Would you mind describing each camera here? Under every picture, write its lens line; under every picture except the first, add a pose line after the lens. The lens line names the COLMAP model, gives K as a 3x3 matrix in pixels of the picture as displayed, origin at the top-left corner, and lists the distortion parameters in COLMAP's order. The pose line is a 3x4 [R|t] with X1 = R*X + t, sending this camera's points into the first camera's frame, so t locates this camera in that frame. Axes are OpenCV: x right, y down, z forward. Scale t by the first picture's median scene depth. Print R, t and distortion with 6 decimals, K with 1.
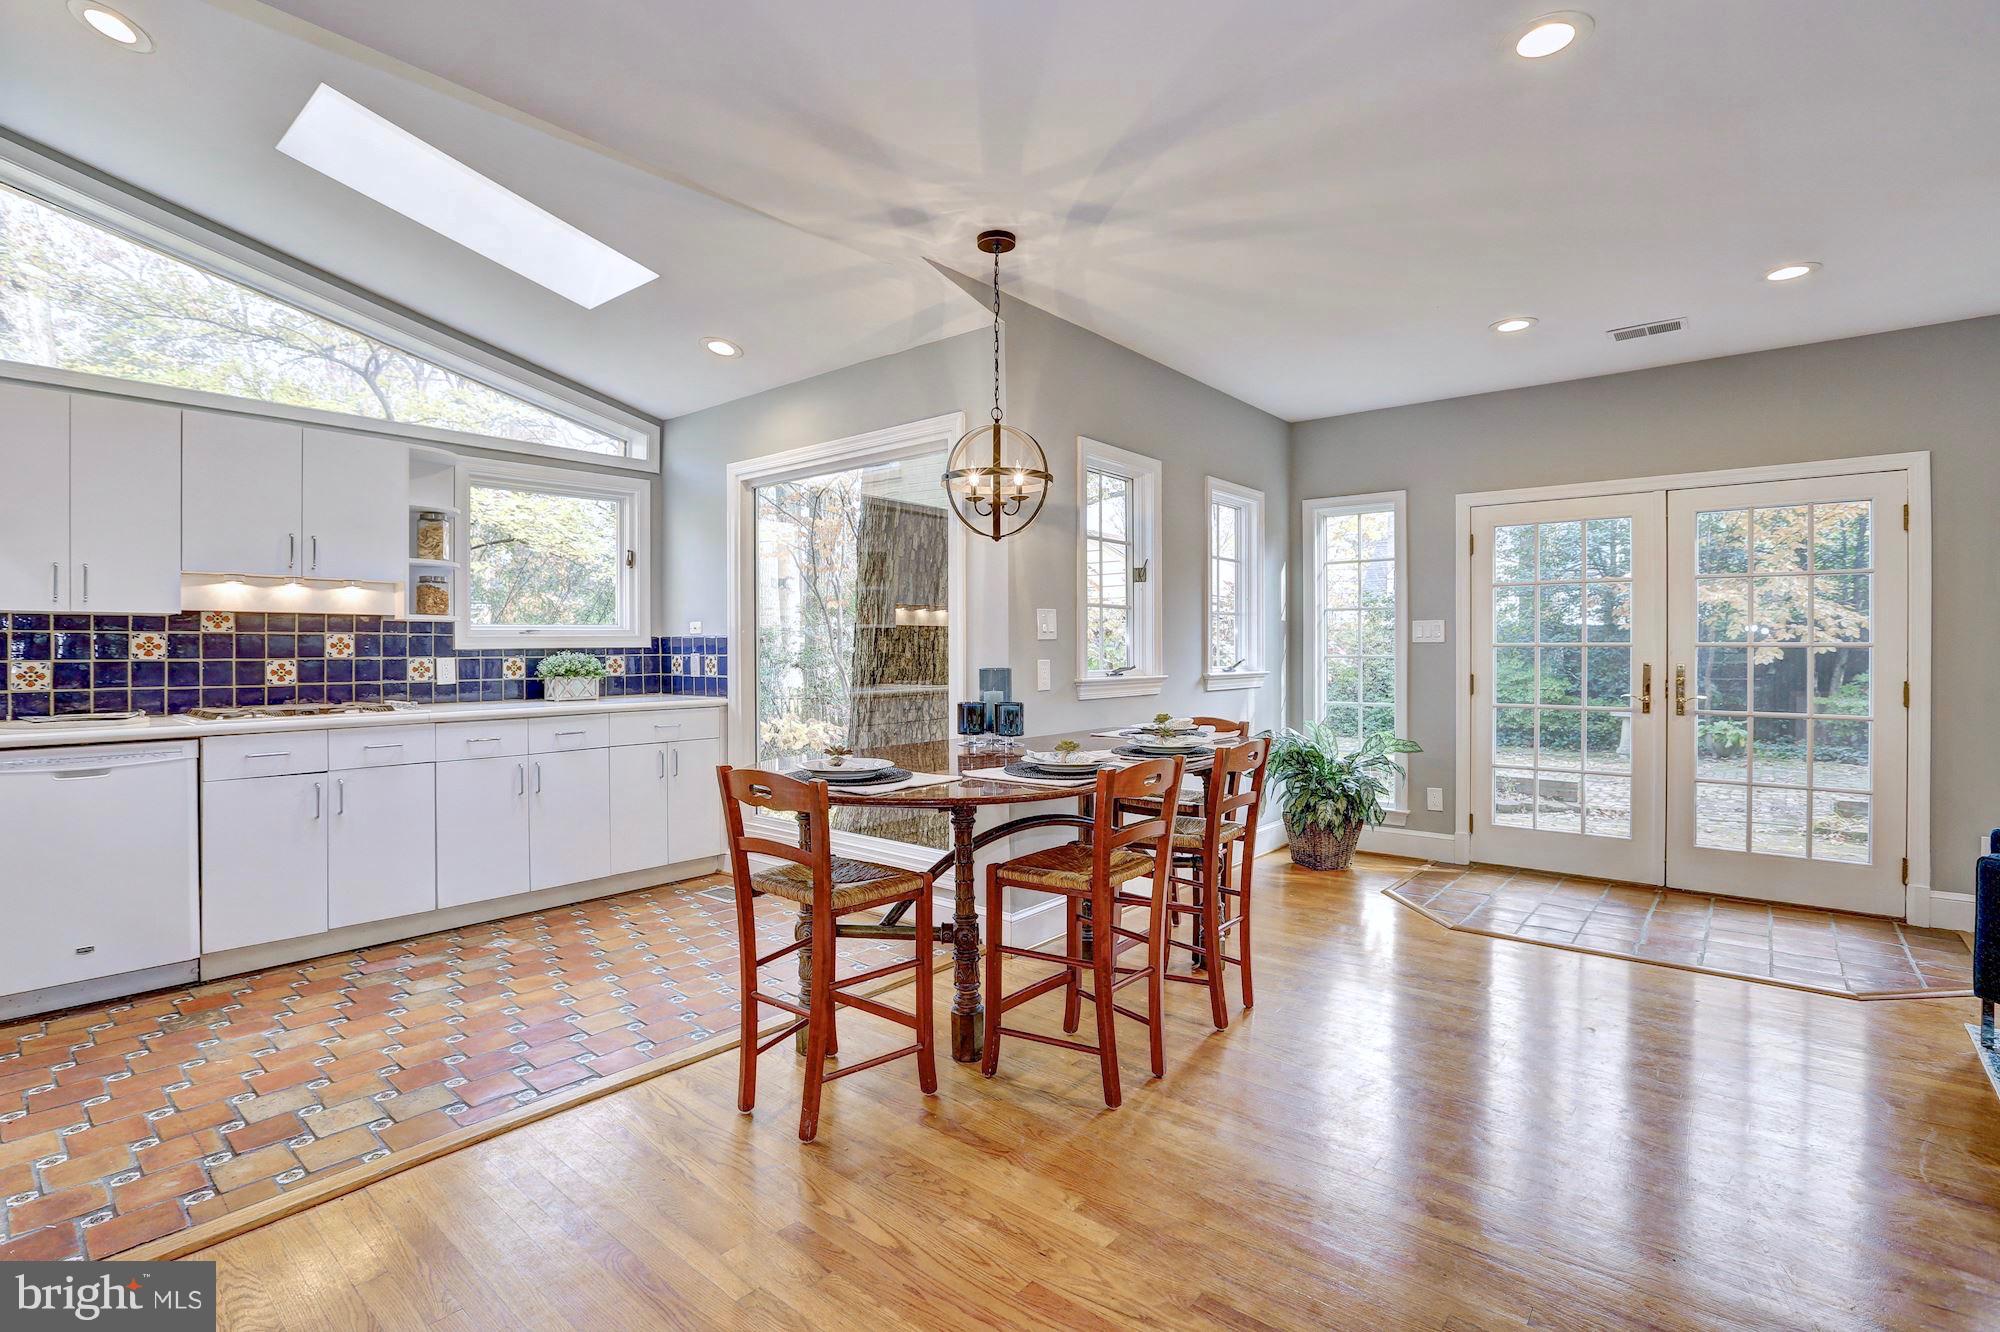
lens RADIAL K [[923.2, 0, 999.6], [0, 923.2, 649.0], [0, 0, 1]] dist [-0.042687, 0.008899]
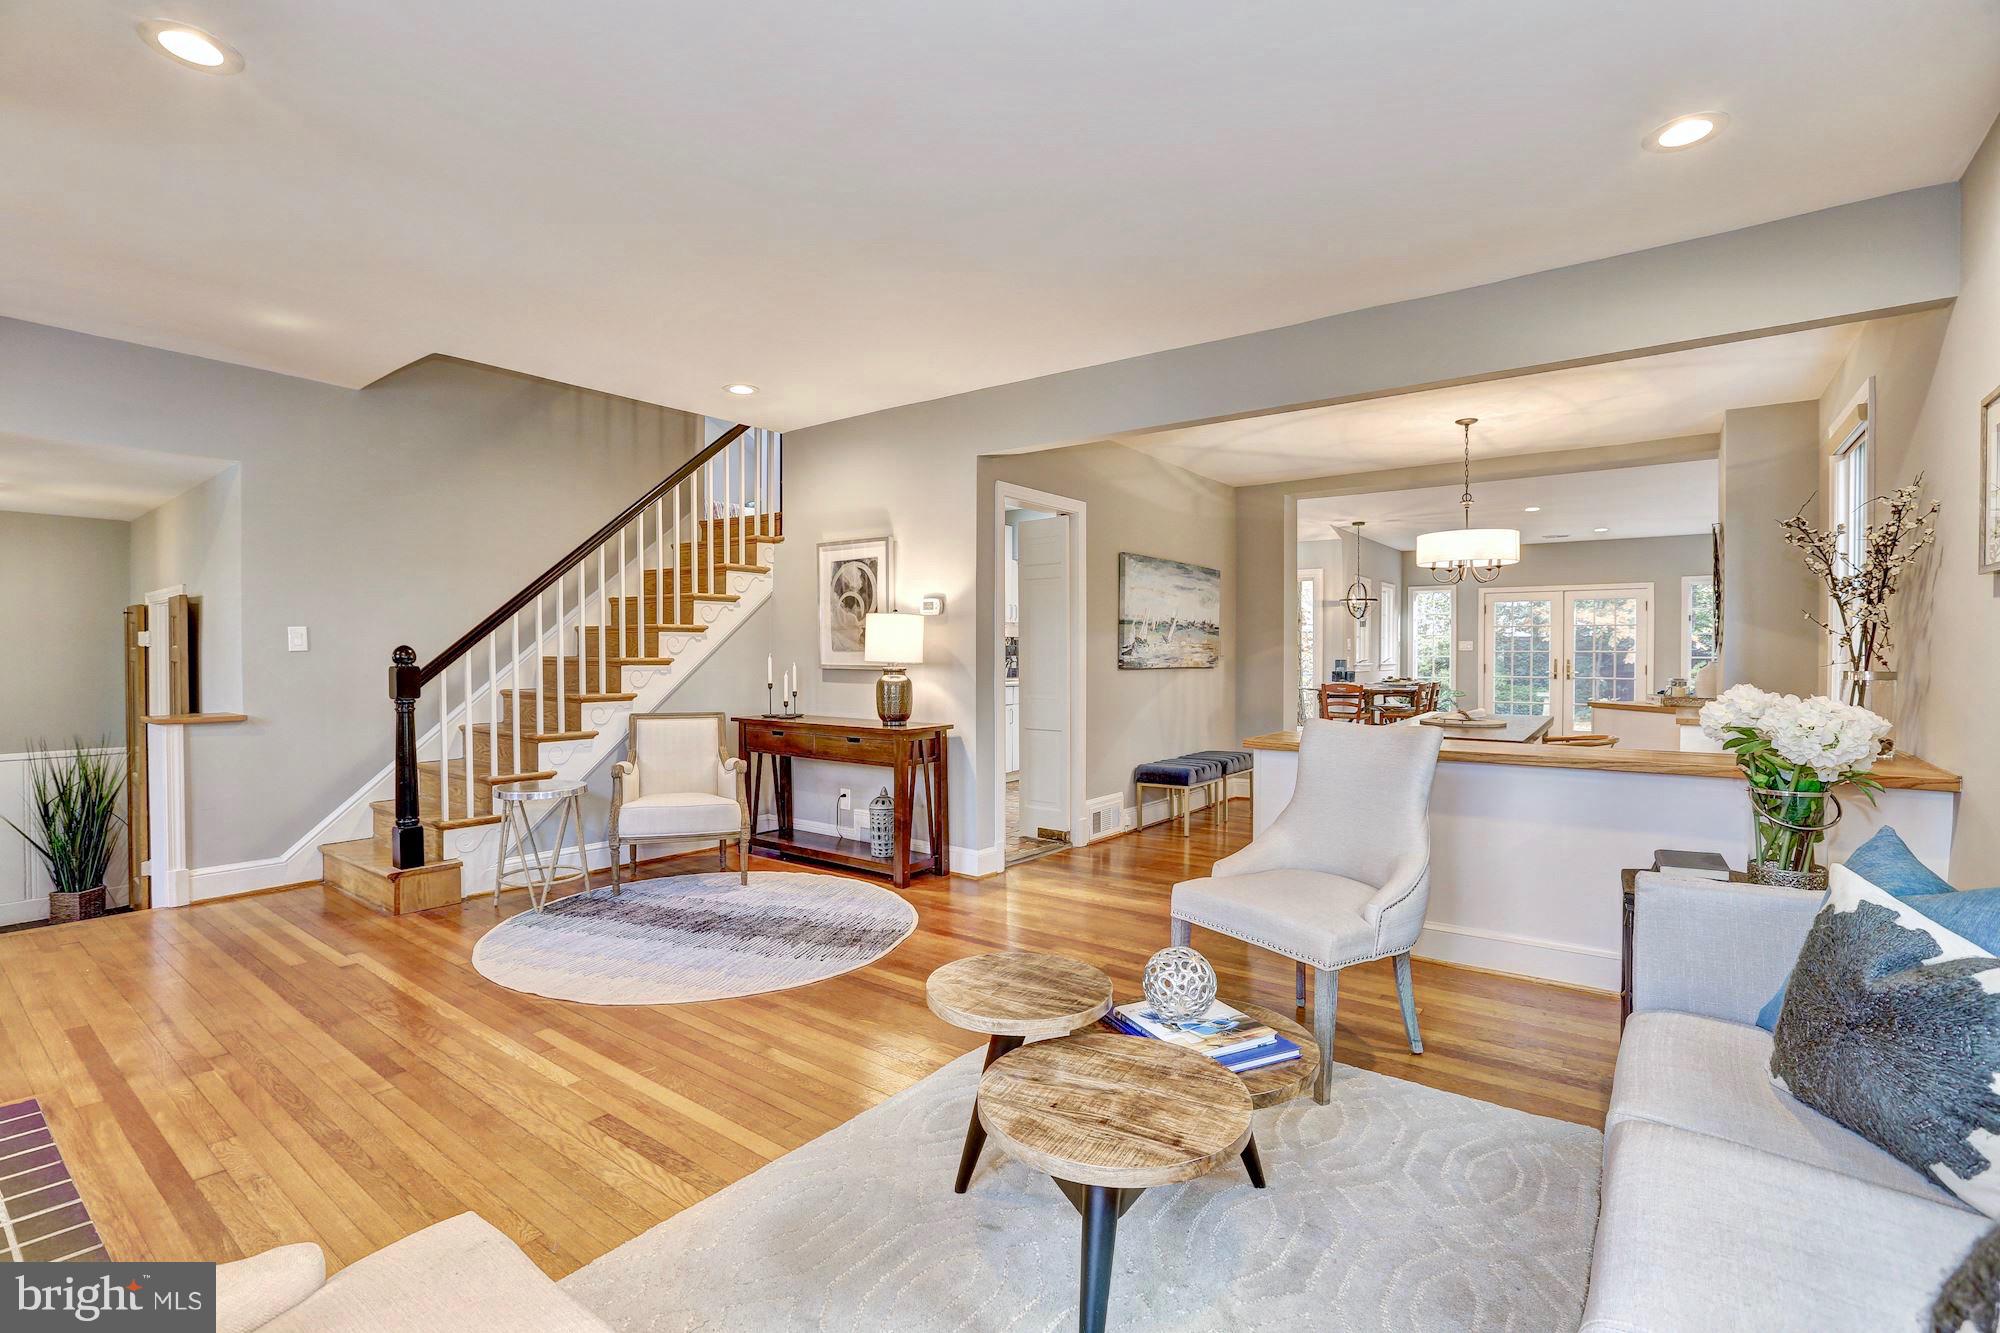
lens RADIAL K [[923.2, 0, 1033.3], [0, 923.2, 655.9], [0, 0, 1]] dist [-0.042687, 0.008899]
pose [[0.995860, -0.002763, 0.090863, -1.015966], [0.002779, 0.999996, -0.000051, 0.005508], [-0.090862, 0.000303, 0.995863, -1.474931]]
